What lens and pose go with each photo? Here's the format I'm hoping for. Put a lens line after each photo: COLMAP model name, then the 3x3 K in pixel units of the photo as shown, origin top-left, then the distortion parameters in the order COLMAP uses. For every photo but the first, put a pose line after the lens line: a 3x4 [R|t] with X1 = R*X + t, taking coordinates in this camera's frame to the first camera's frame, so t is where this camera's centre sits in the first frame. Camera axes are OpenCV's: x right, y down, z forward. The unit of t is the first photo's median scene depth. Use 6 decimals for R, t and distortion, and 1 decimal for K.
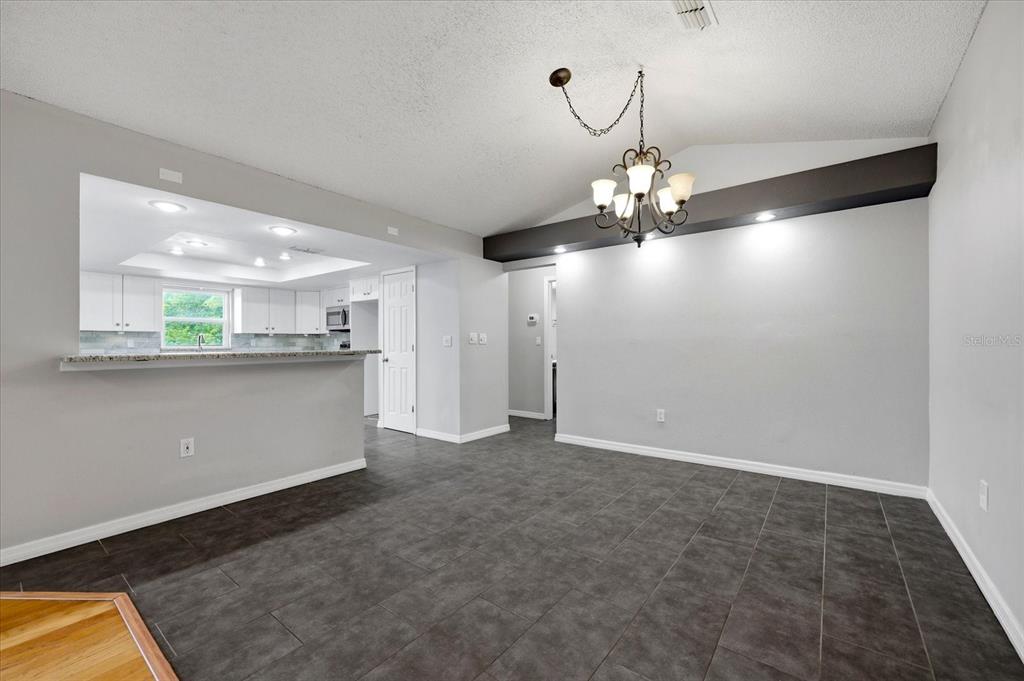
lens RADIAL K [[414.9, 0, 512.0], [0, 414.9, 342.2], [0, 0, 1]] dist [-0.006336, 0.000027]
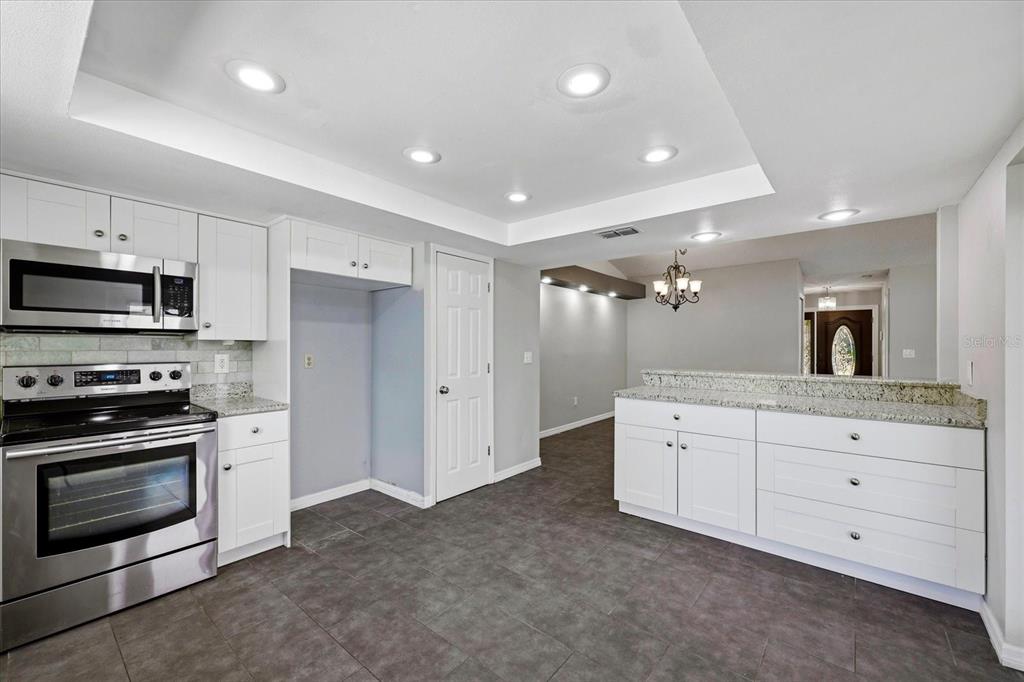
lens RADIAL K [[414.9, 0, 508.8], [0, 414.9, 343.8], [0, 0, 1]] dist [-0.006336, 0.000027]
pose [[0.038496, 0.007196, 0.999233, -0.986986], [-0.006782, 0.999953, -0.006940, -0.024964], [-0.999236, -0.006510, 0.038543, 0.946998]]
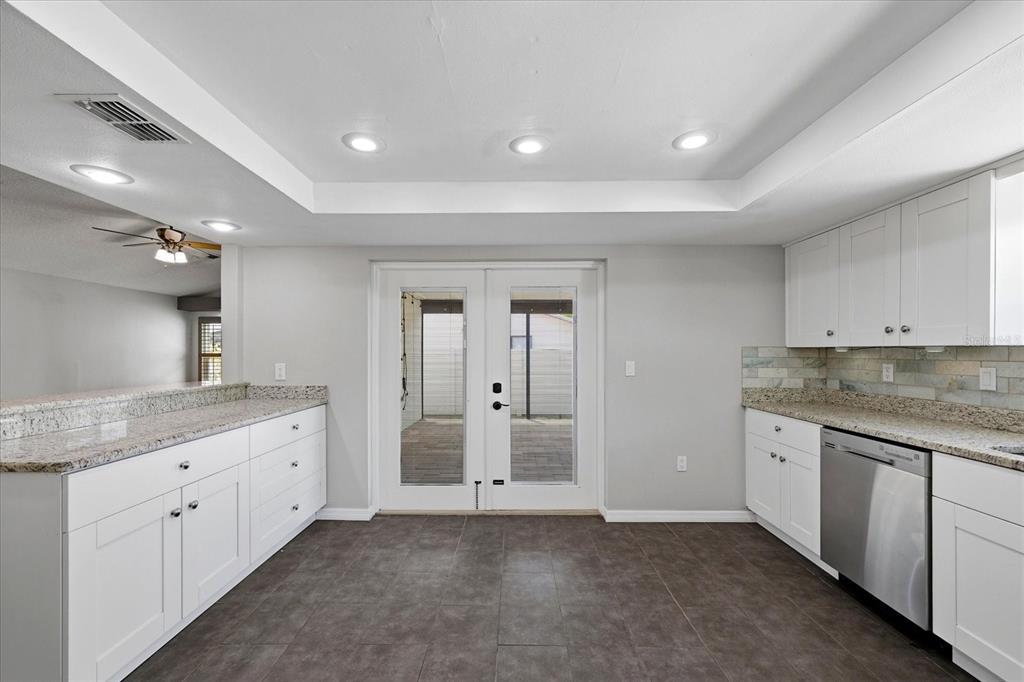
lens RADIAL K [[414.9, 0, 516.2], [0, 414.9, 348.2], [0, 0, 1]] dist [-0.006336, 0.000027]
pose [[-0.787123, 0.003134, -0.616788, -0.118181], [0.010089, 0.999919, -0.007794, -0.029402], [0.616714, -0.012357, -0.787091, 1.341948]]
